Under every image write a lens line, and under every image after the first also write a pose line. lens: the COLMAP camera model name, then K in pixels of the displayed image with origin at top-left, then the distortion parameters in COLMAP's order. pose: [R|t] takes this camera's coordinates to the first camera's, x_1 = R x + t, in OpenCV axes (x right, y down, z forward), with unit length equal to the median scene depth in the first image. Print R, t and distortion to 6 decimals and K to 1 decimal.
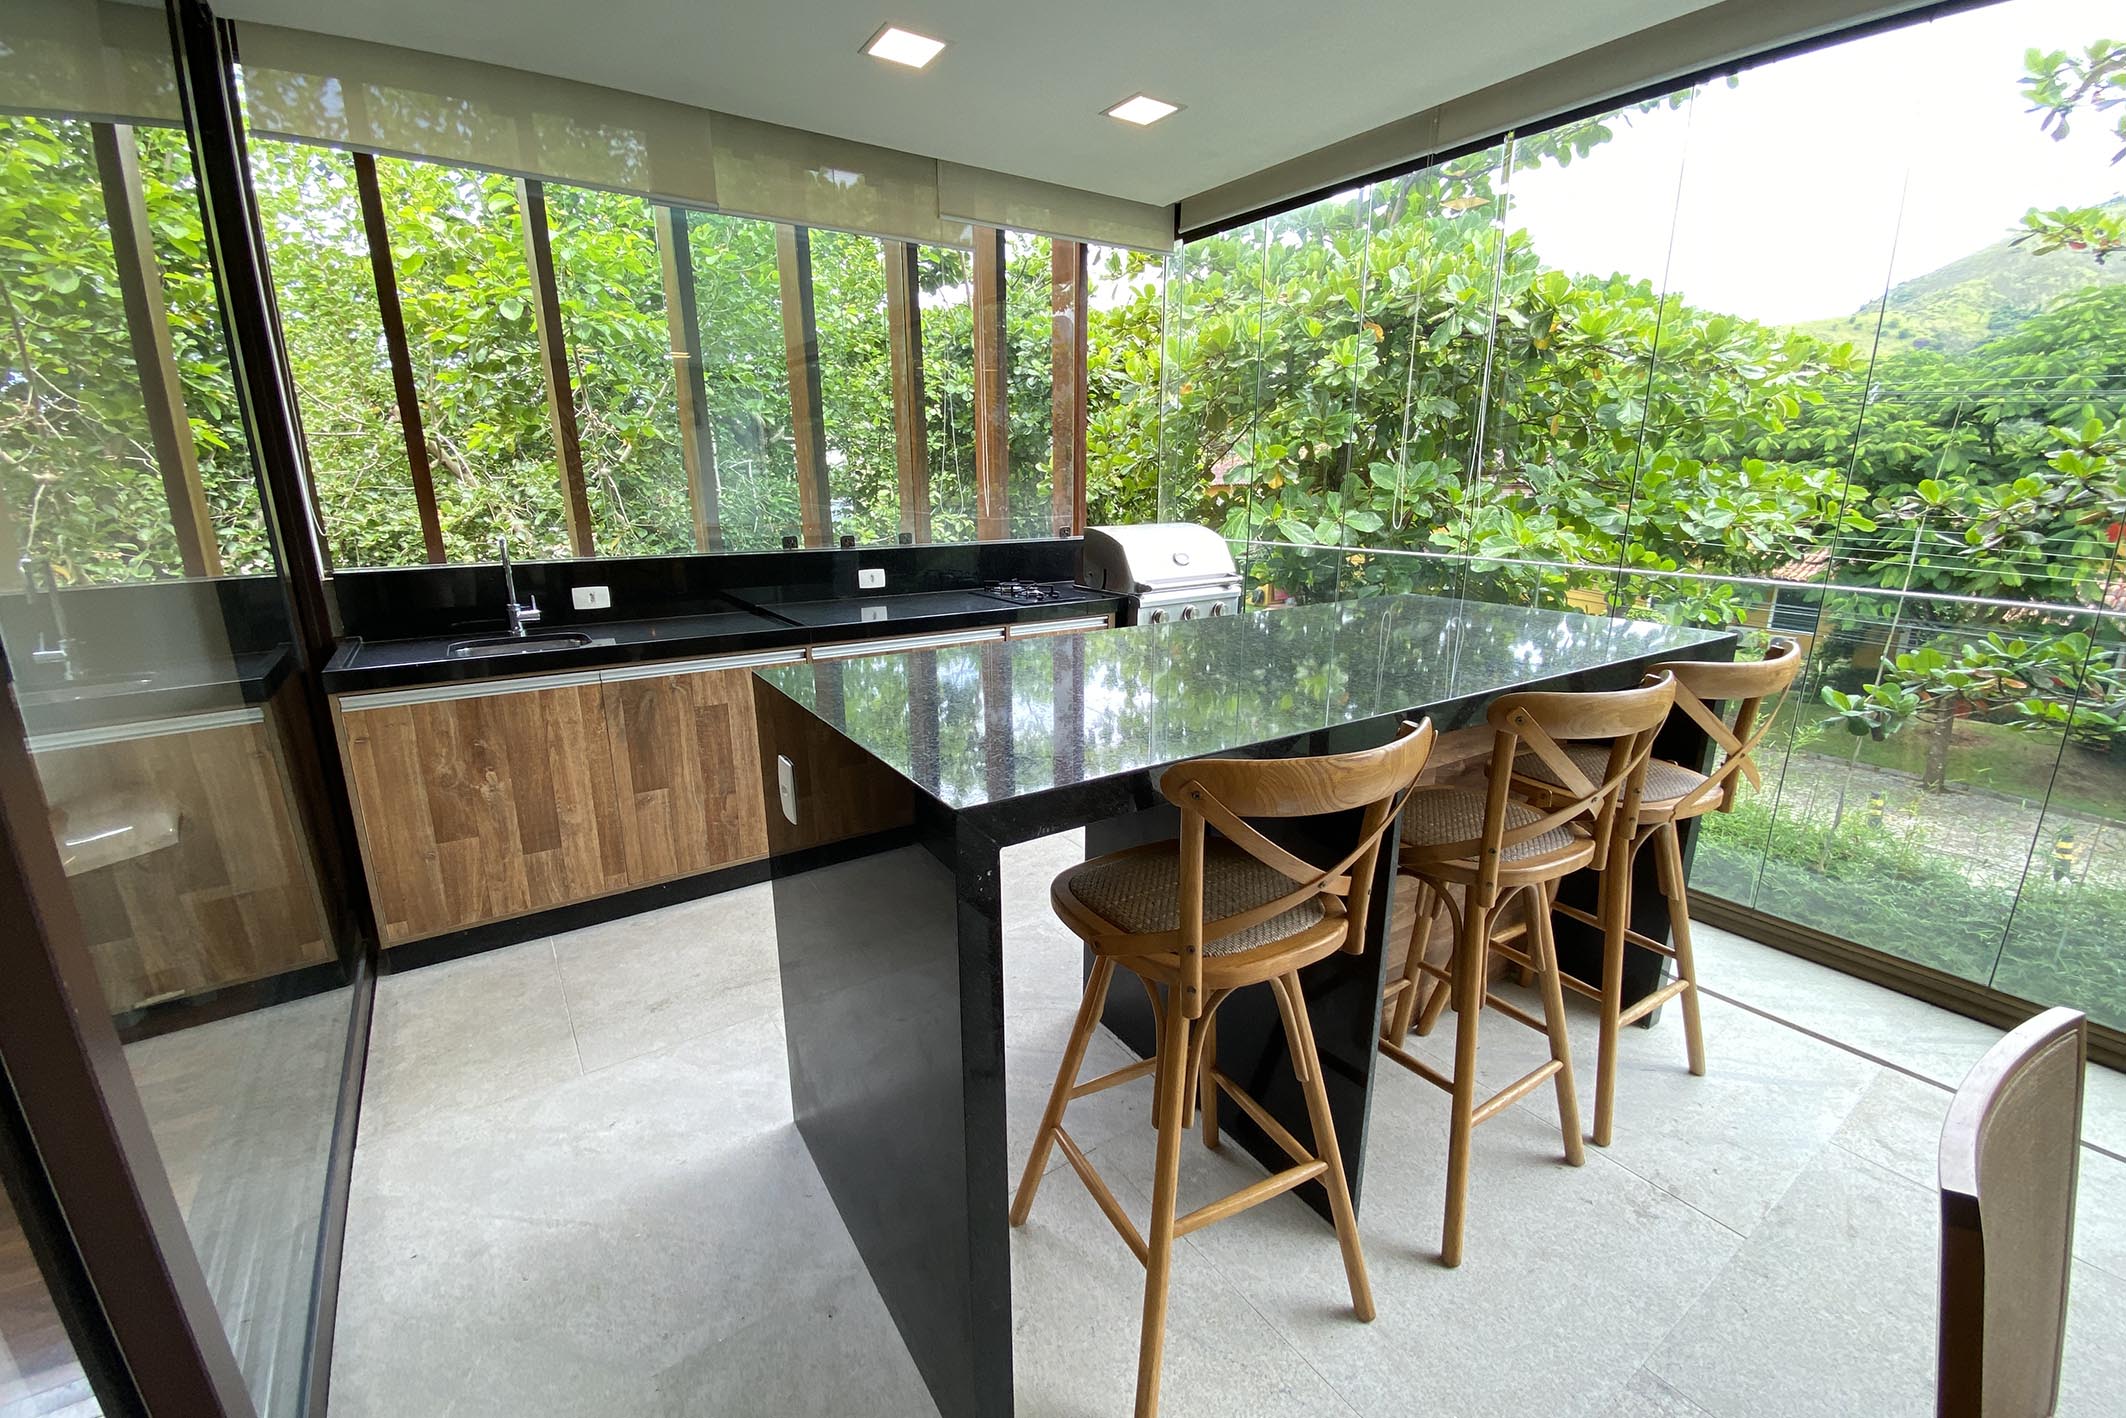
lens RADIAL K [[861.9, 0, 1052.7], [0, 861.9, 707.3], [0, 0, 1]] dist [0.035788, -0.028590]
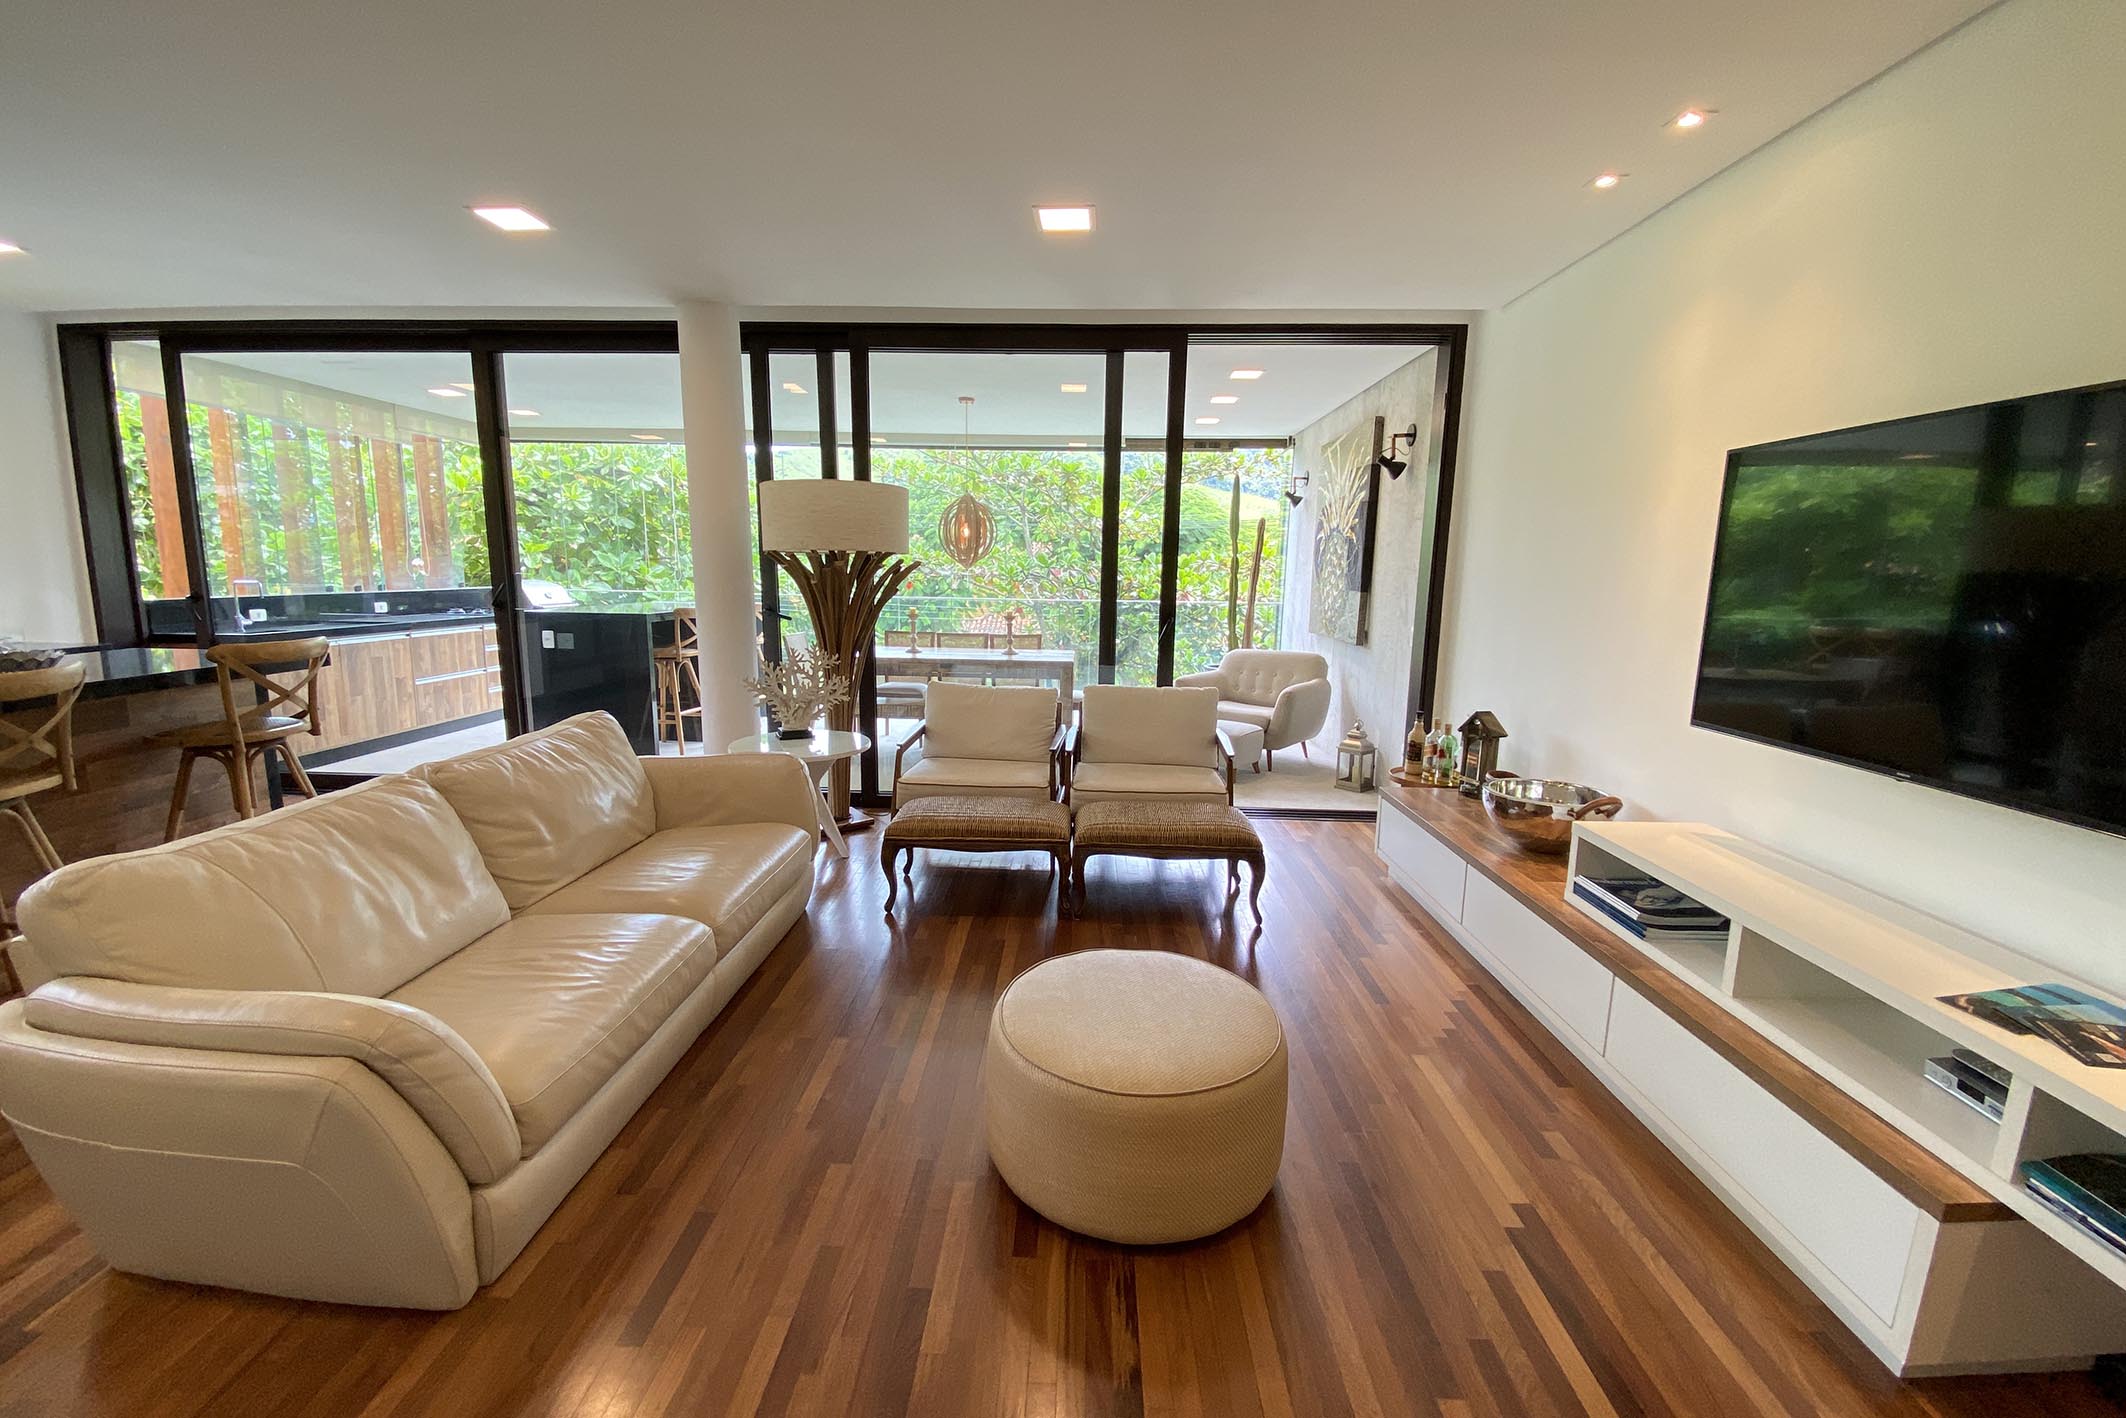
lens RADIAL K [[861.9, 0, 1052.7], [0, 861.9, 707.3], [0, 0, 1]] dist [0.035788, -0.028590]
pose [[0.589505, -0.123681, 0.798240, -0.570389], [0.199061, 0.979975, 0.004832, 0.220677], [-0.782853, 0.156049, 0.602320, -0.796188]]
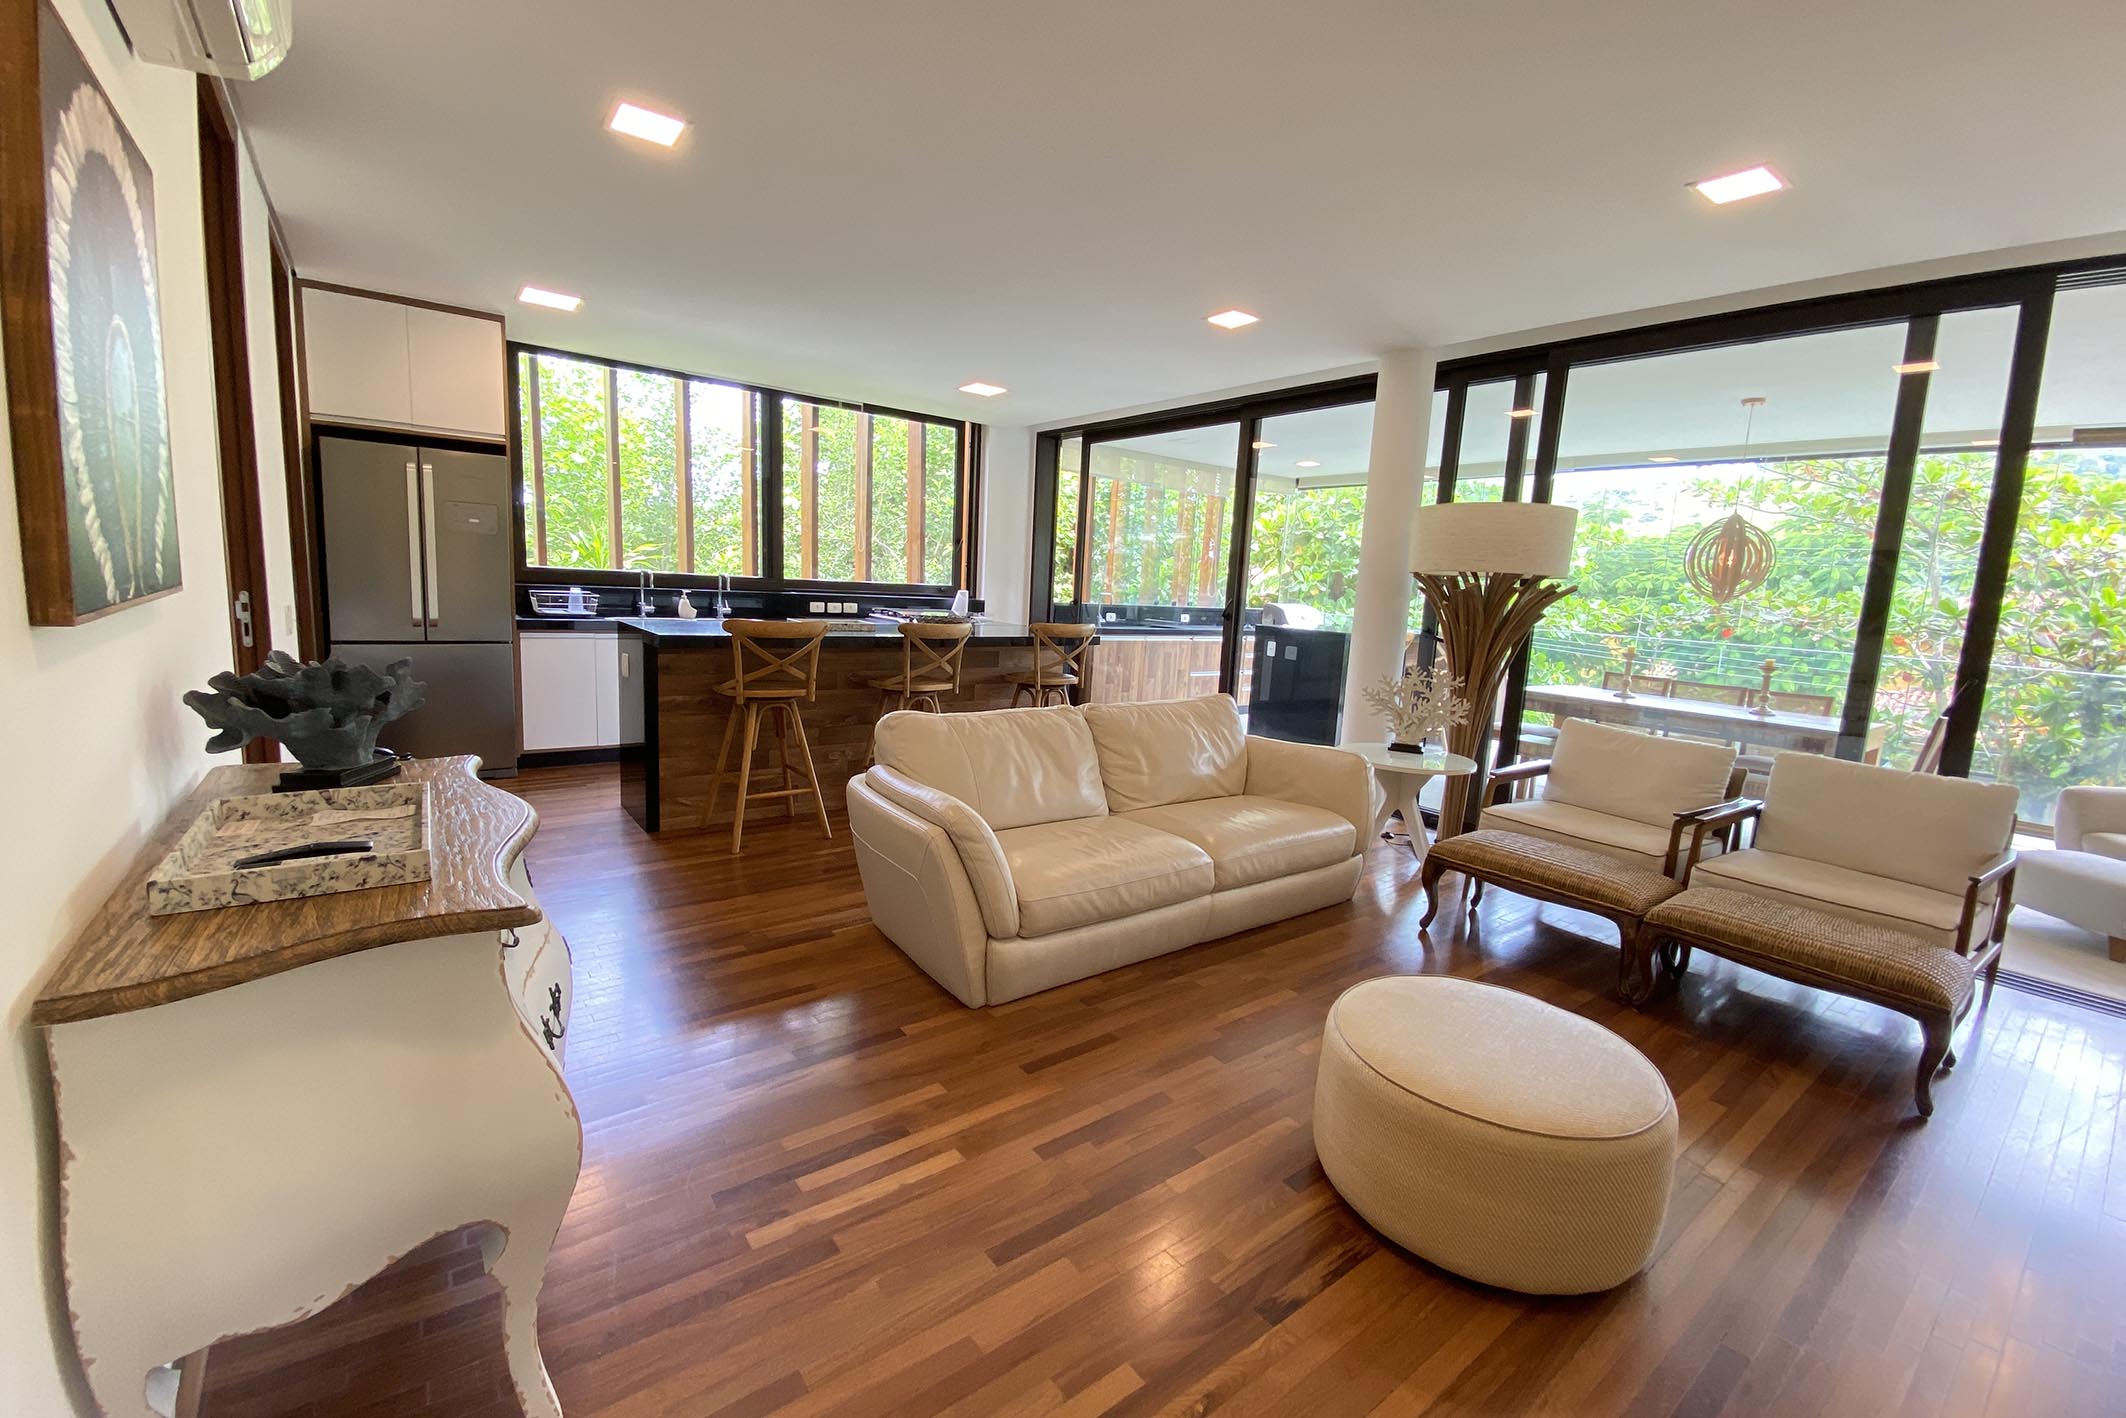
lens RADIAL K [[861.9, 0, 1052.7], [0, 861.9, 707.3], [0, 0, 1]] dist [0.035788, -0.028590]
pose [[0.997467, 0.042782, 0.056829, -0.469174], [-0.035816, 0.992321, -0.118393, 0.270916], [-0.061458, 0.116058, 0.991339, -0.929310]]
